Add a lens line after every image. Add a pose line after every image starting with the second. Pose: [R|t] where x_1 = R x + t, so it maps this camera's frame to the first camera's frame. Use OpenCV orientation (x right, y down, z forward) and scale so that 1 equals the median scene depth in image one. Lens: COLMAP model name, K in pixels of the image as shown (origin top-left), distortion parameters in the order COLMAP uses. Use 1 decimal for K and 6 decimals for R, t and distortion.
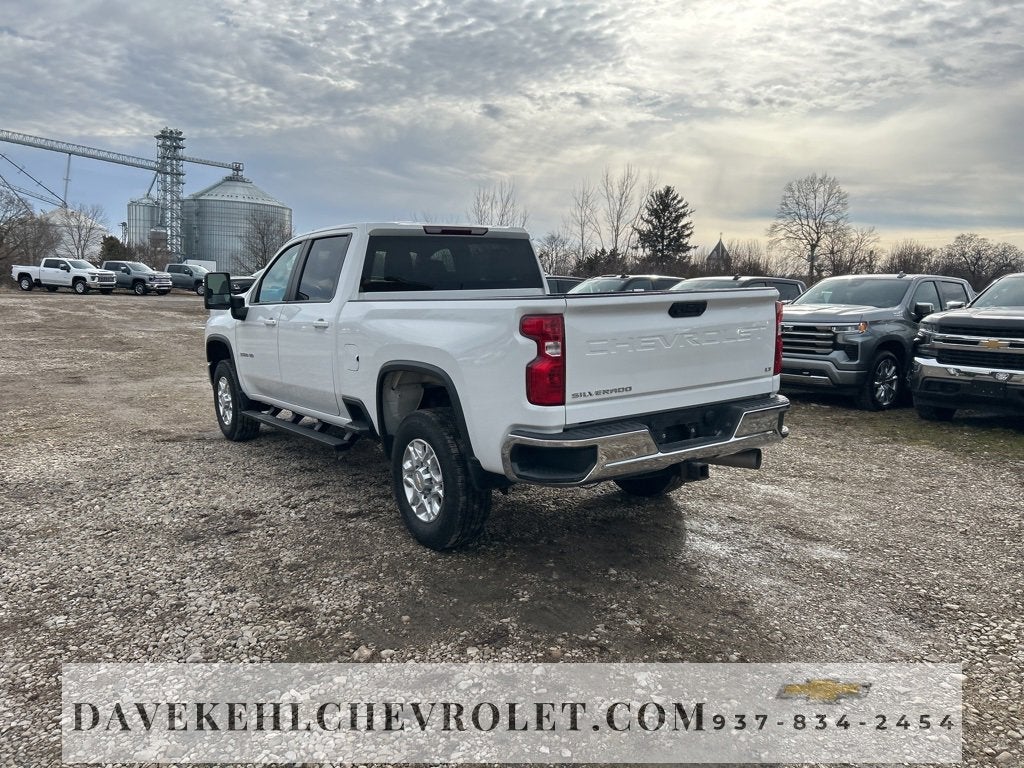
lens RADIAL K [[763.4, 0, 507.1], [0, 763.4, 379.4], [0, 0, 1]] dist [0.057034, -0.056246]
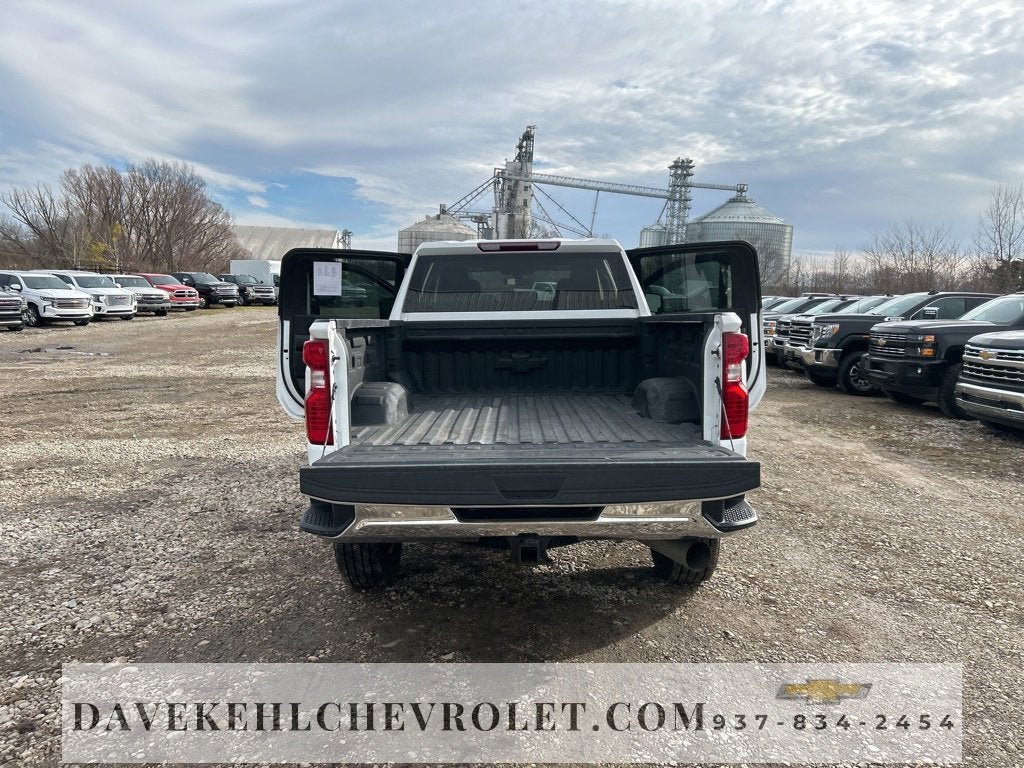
lens RADIAL K [[763.4, 0, 507.1], [0, 763.4, 379.4], [0, 0, 1]] dist [0.057034, -0.056246]
pose [[0.813002, 0.061079, -0.579048, 0.555296], [-0.074770, 0.997201, 0.000207, -0.042525], [0.577440, 0.043127, 0.815293, 0.306798]]
